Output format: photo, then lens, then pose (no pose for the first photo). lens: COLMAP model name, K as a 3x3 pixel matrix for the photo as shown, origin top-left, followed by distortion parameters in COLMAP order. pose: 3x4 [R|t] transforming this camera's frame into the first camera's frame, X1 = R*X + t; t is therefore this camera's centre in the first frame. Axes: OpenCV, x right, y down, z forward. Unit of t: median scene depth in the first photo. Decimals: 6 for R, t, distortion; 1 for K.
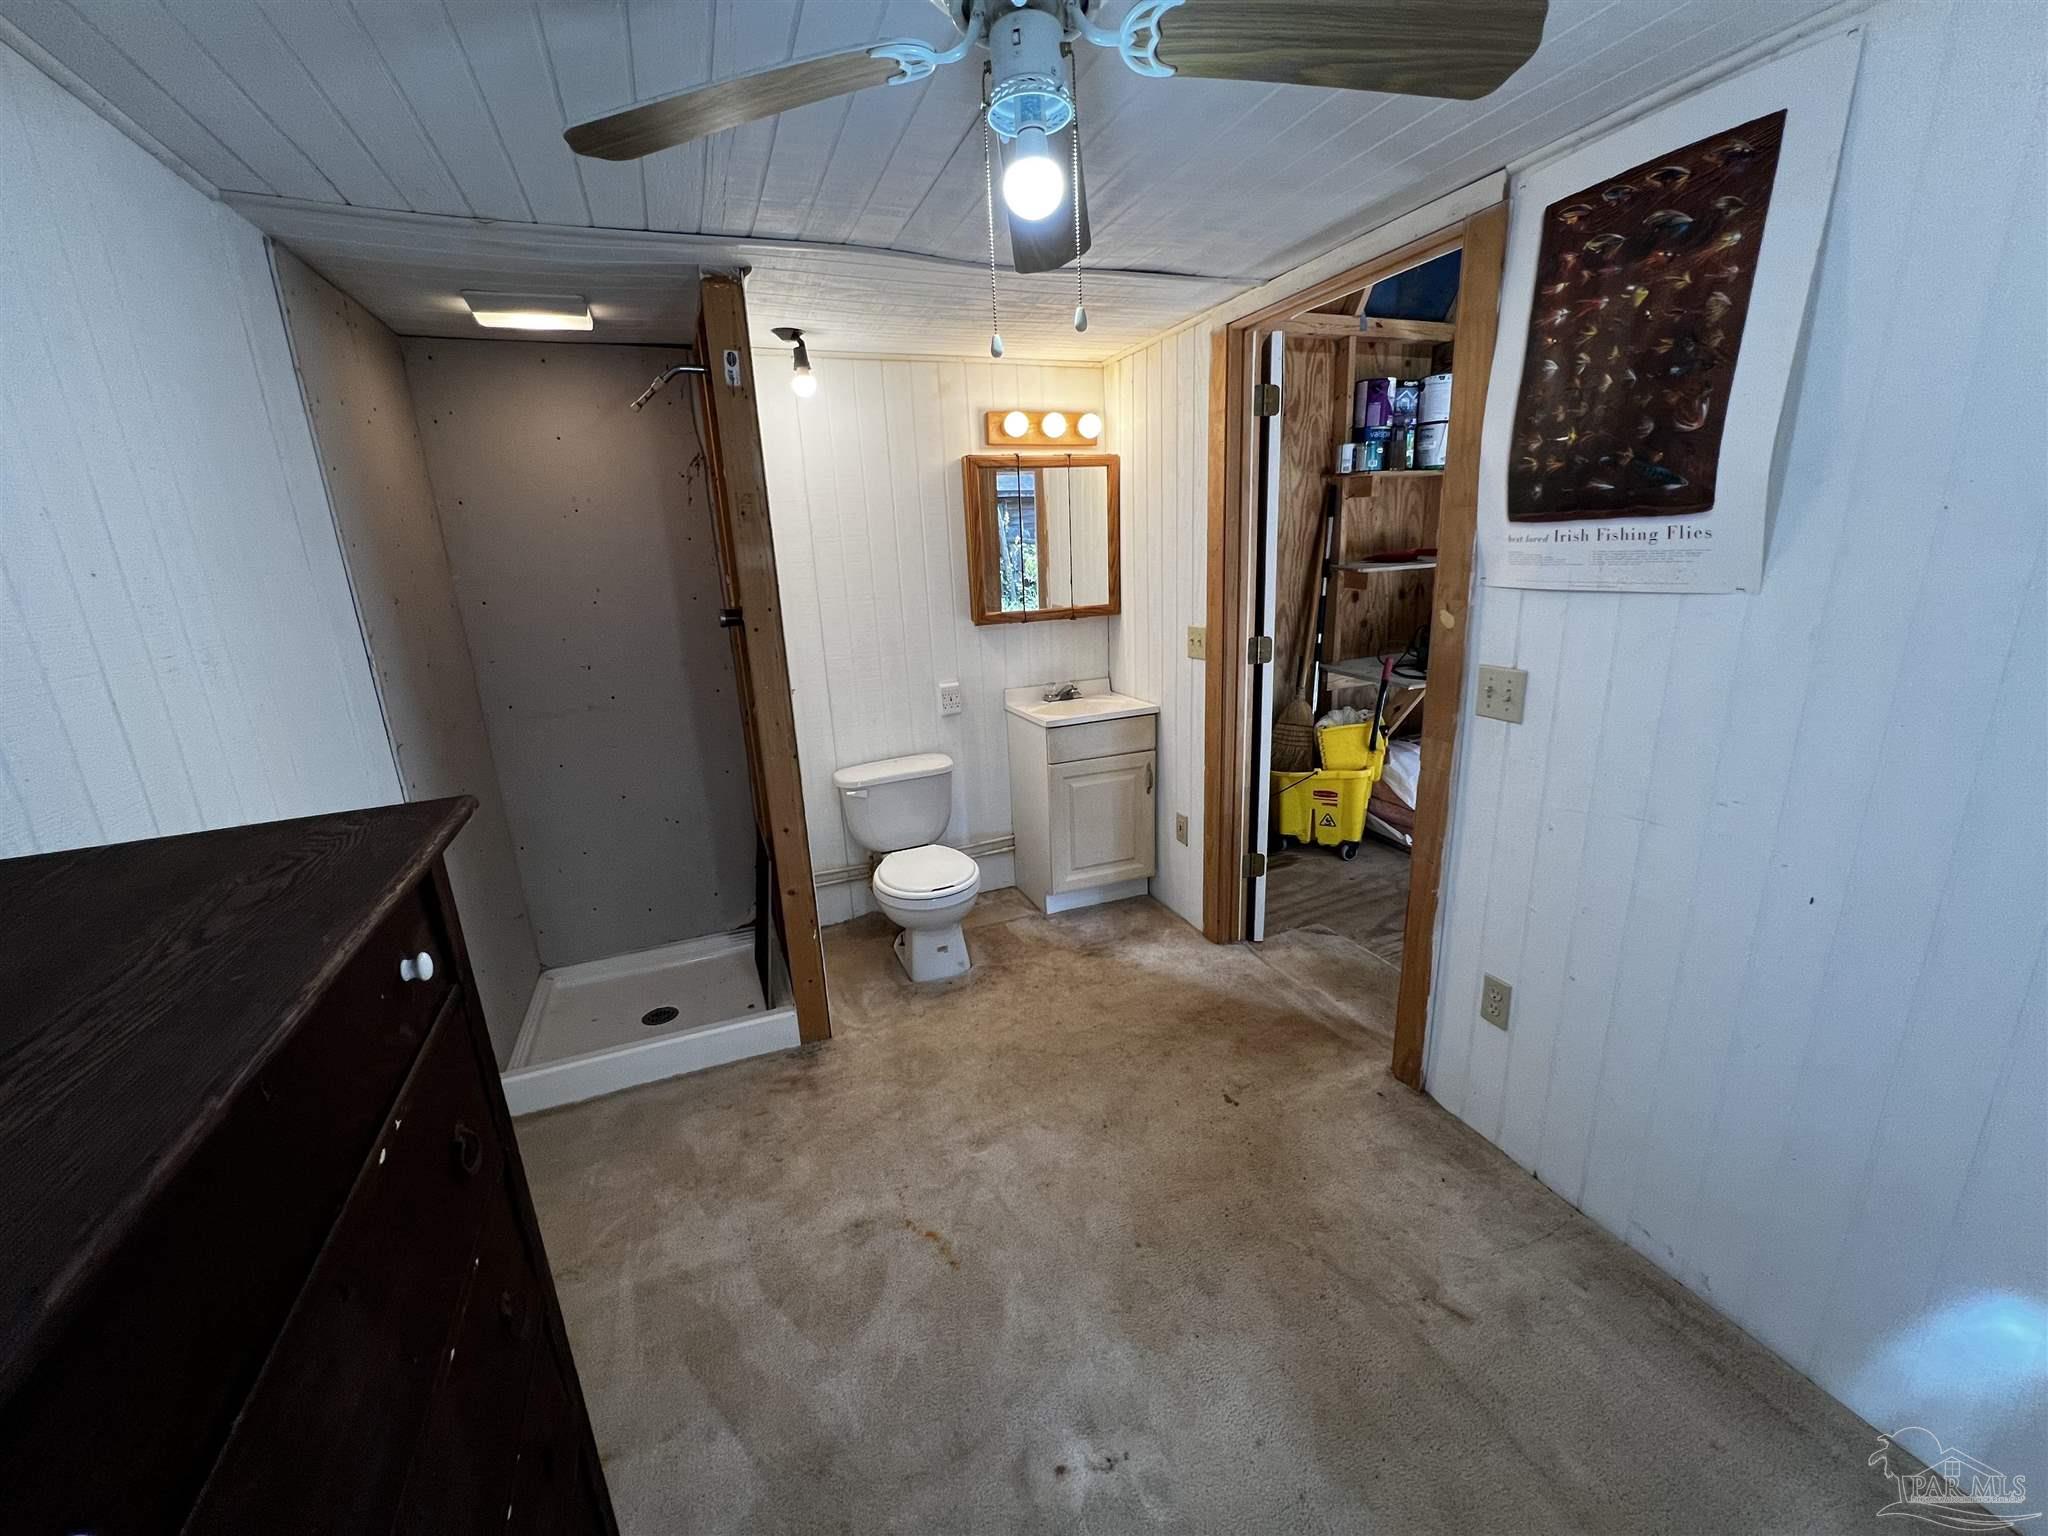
lens RADIAL K [[825.1, 0, 1019.8], [0, 825.1, 768.7], [0, 0, 1]] dist [-0.003282, 0.001080]
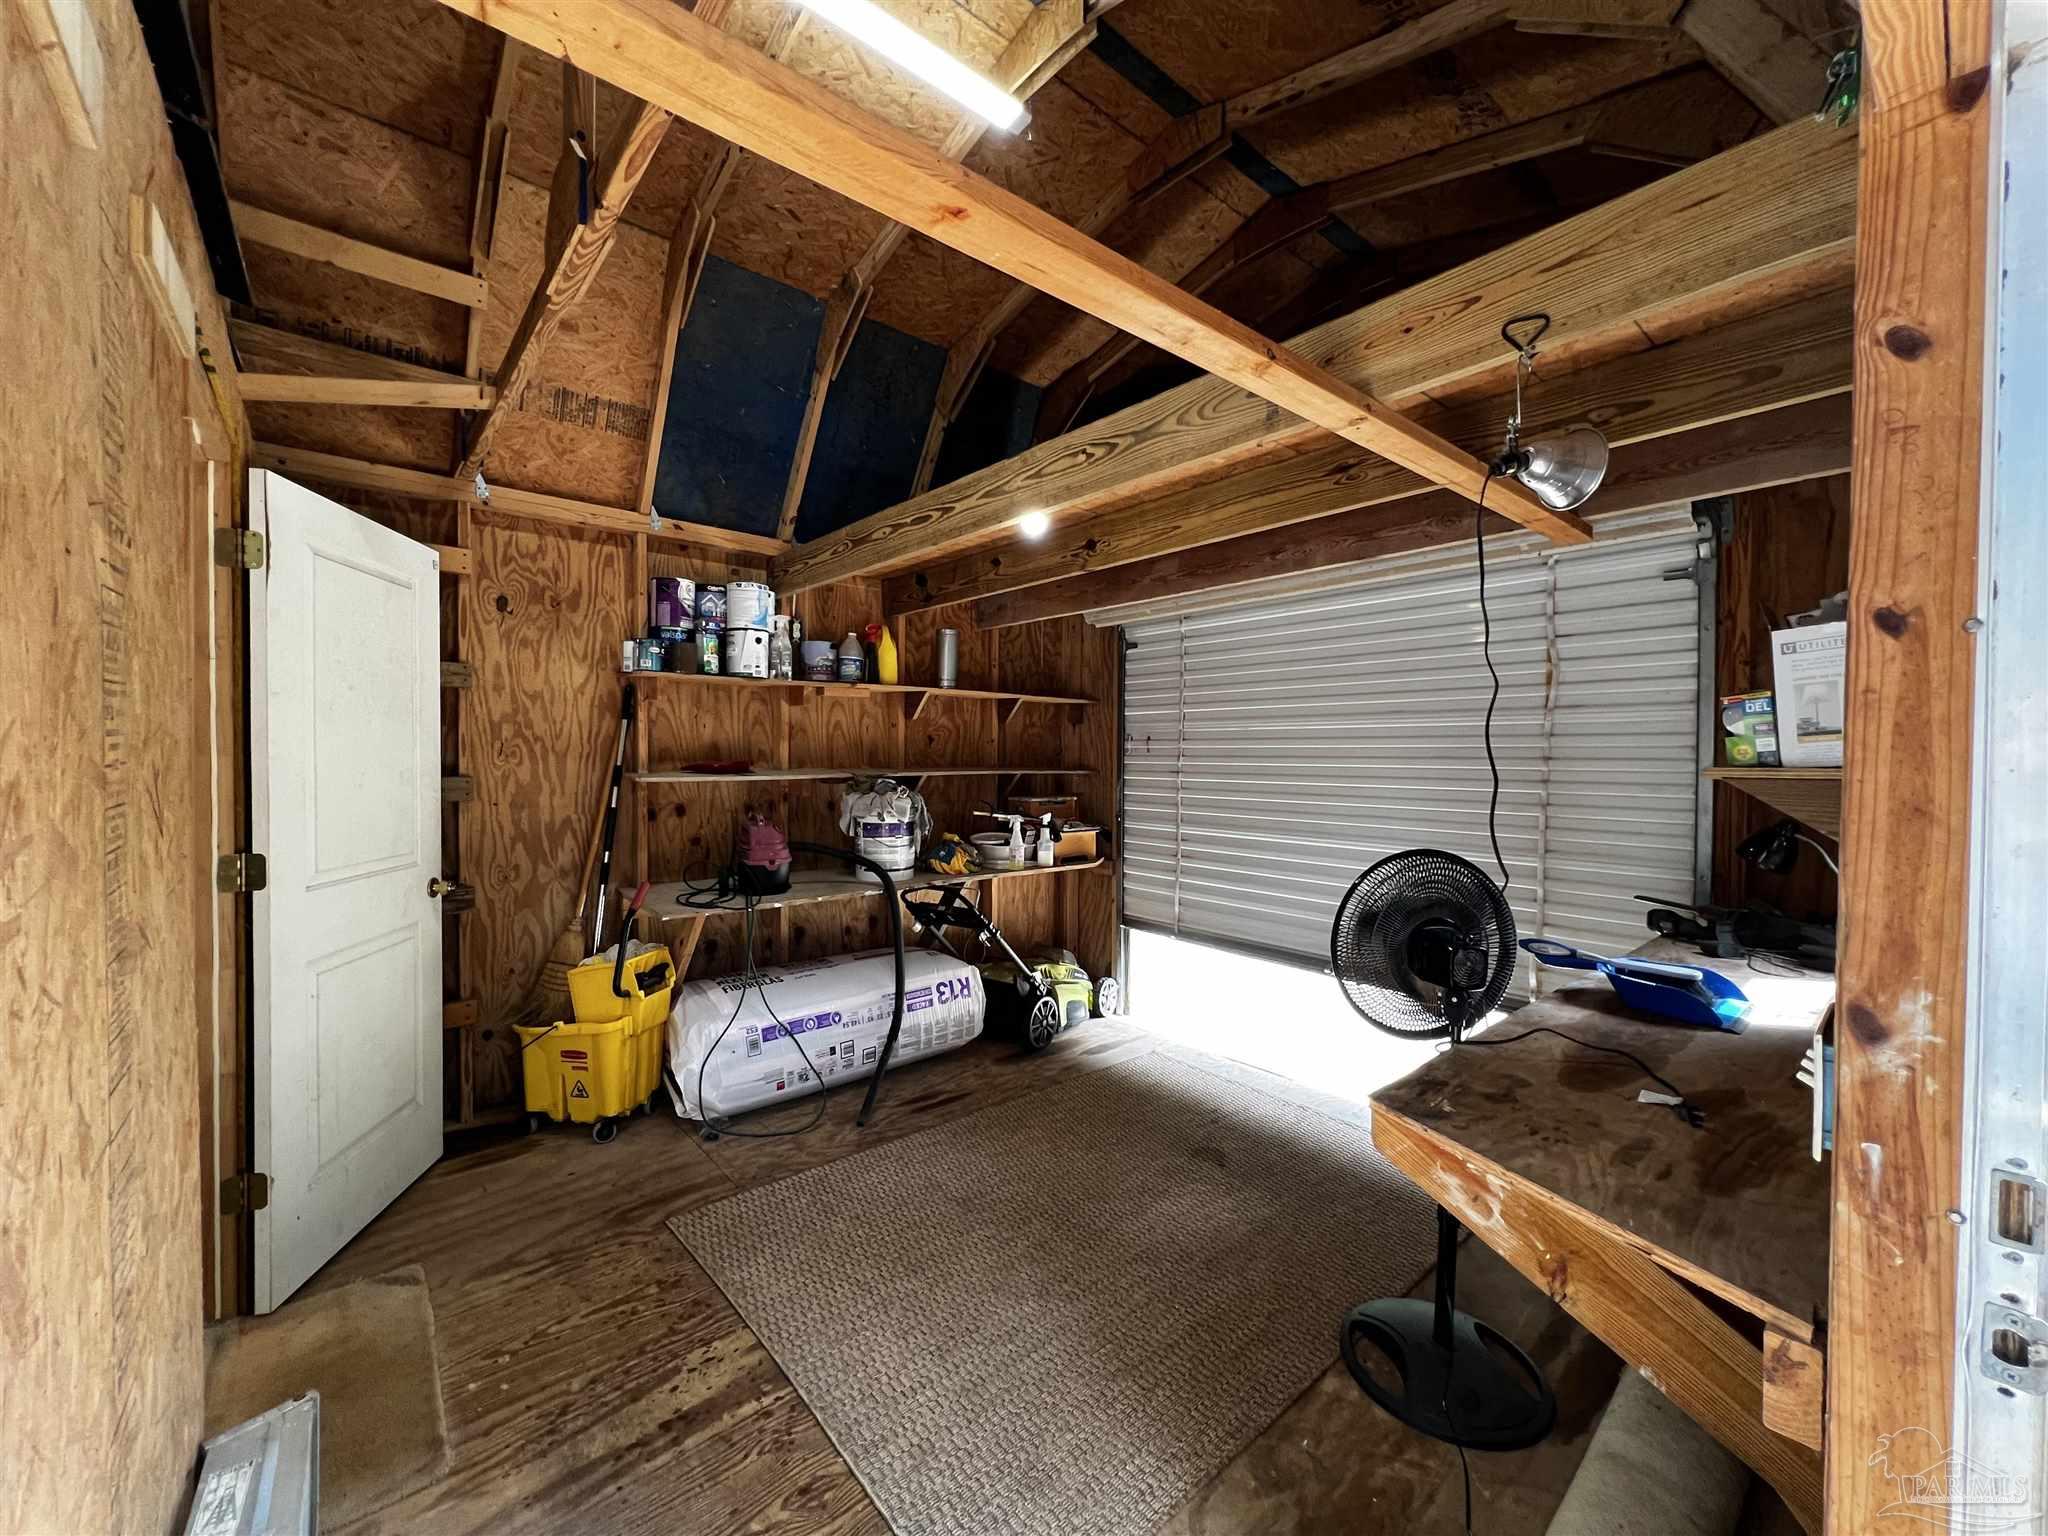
lens RADIAL K [[825.1, 0, 1028.2], [0, 825.1, 767.8], [0, 0, 1]] dist [-0.003282, 0.001080]
pose [[0.945624, 0.048107, 0.321685, 0.515235], [0.035838, 0.967571, -0.250045, -0.021969], [-0.323282, 0.247977, 0.913234, 0.076792]]
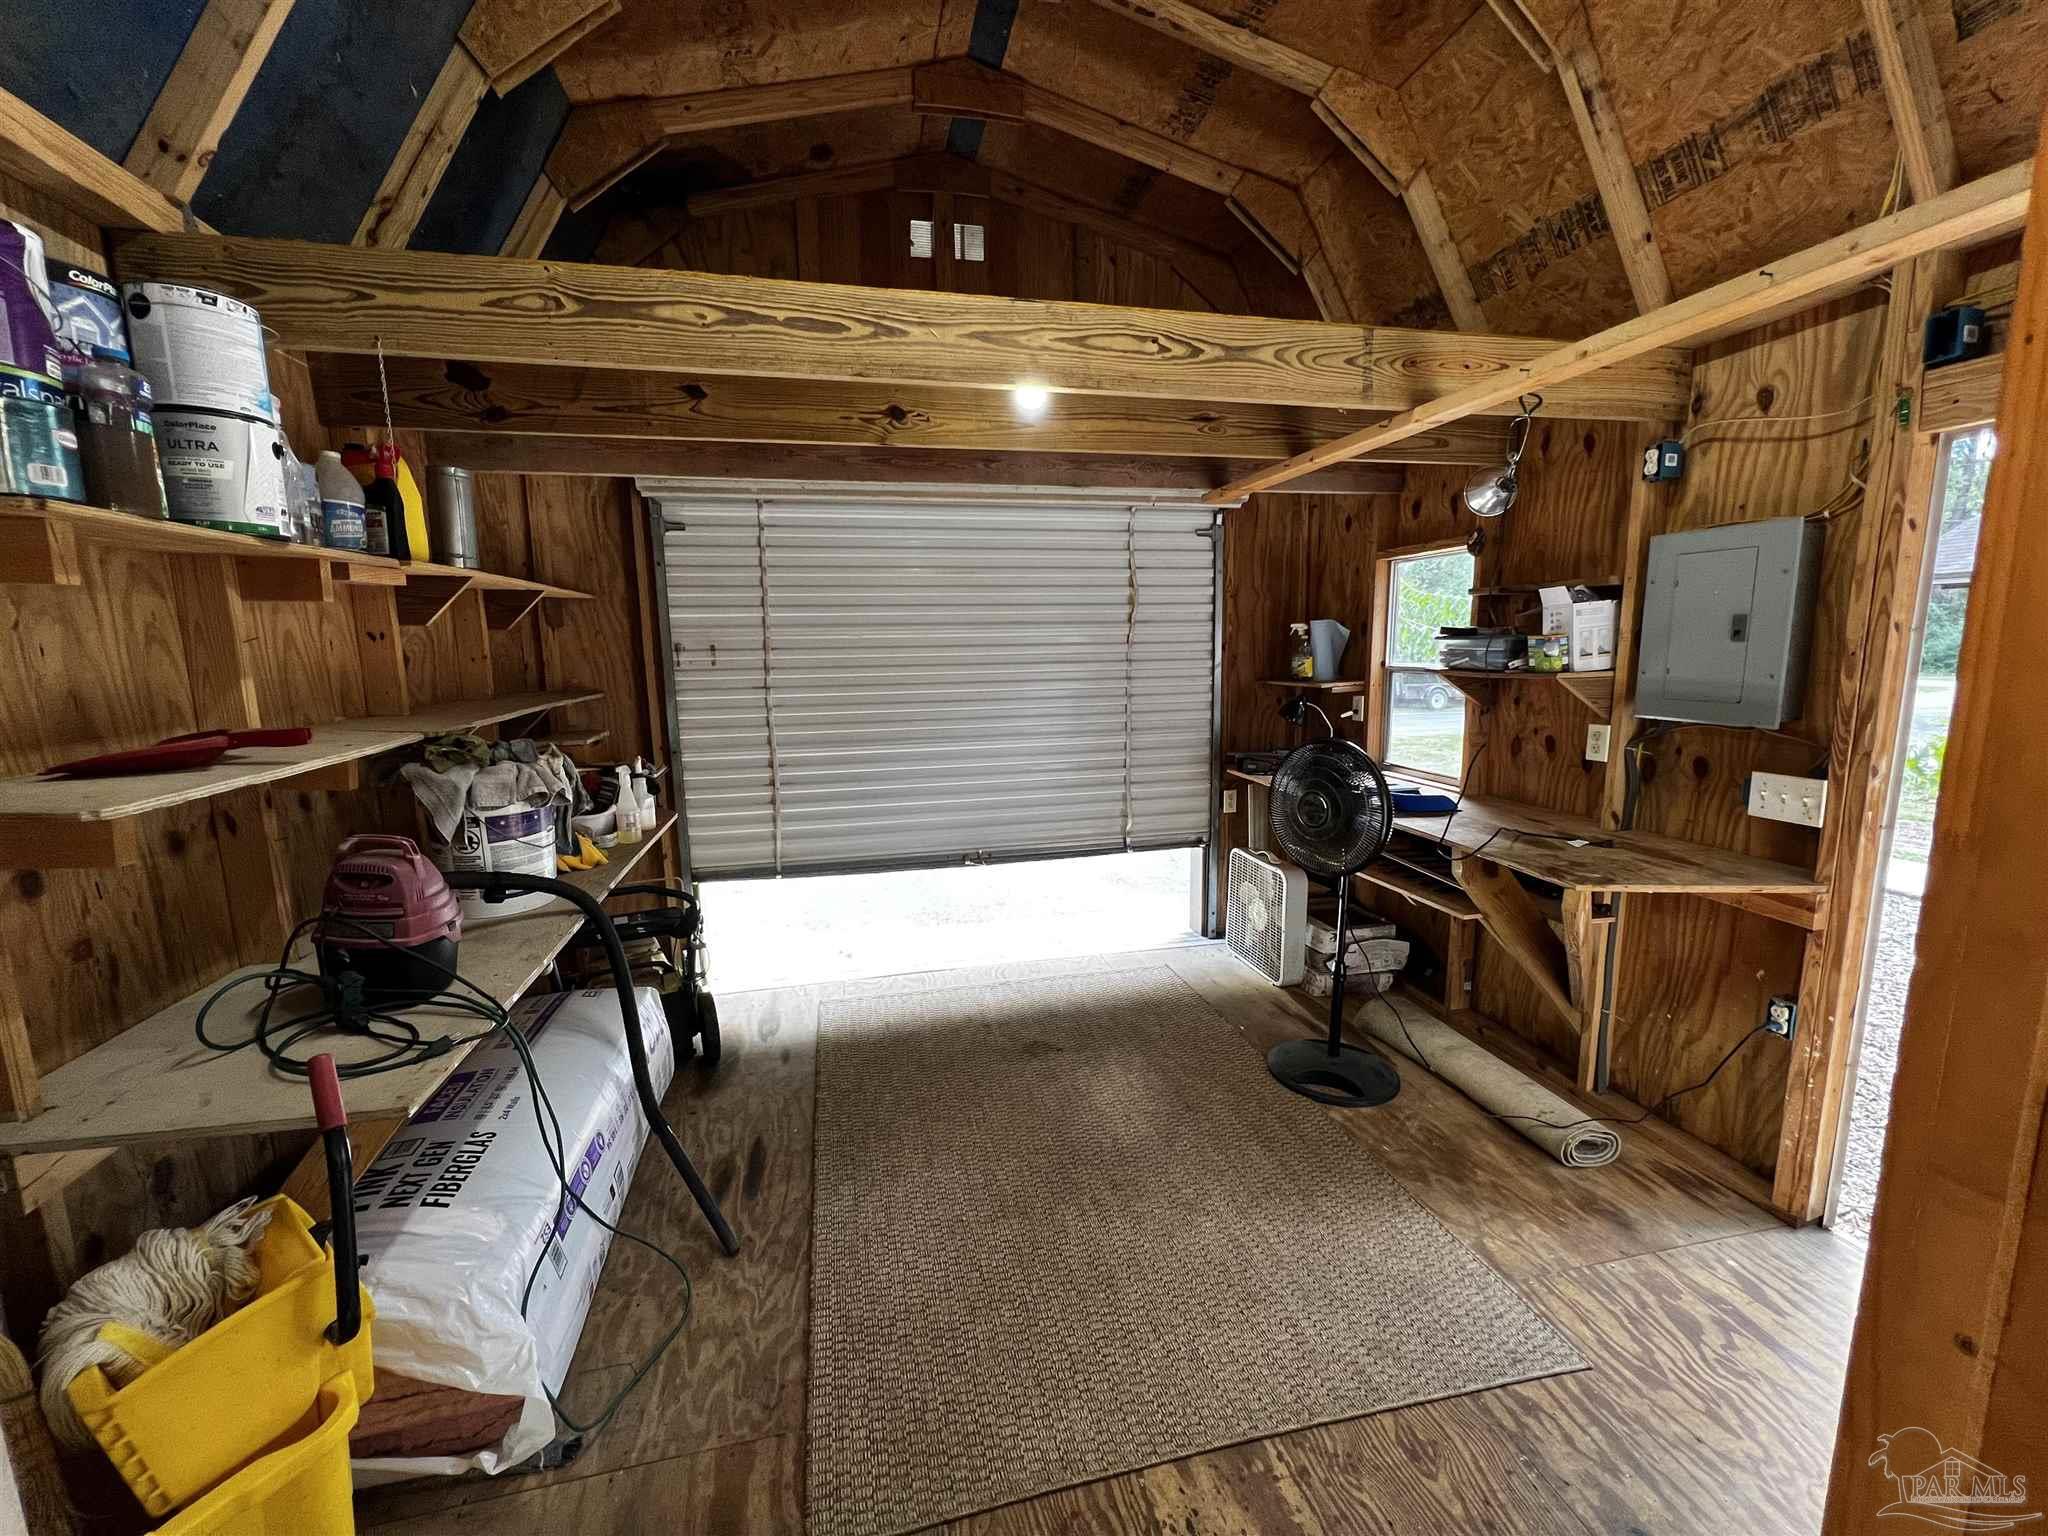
lens RADIAL K [[825.1, 0, 1024.8], [0, 825.1, 767.7], [0, 0, 1]] dist [-0.003282, 0.001080]
pose [[0.155566, -0.109529, 0.981735, 0.167356], [0.268396, 0.961133, 0.064701, -0.182416], [-0.950664, 0.253429, 0.178917, 0.606068]]
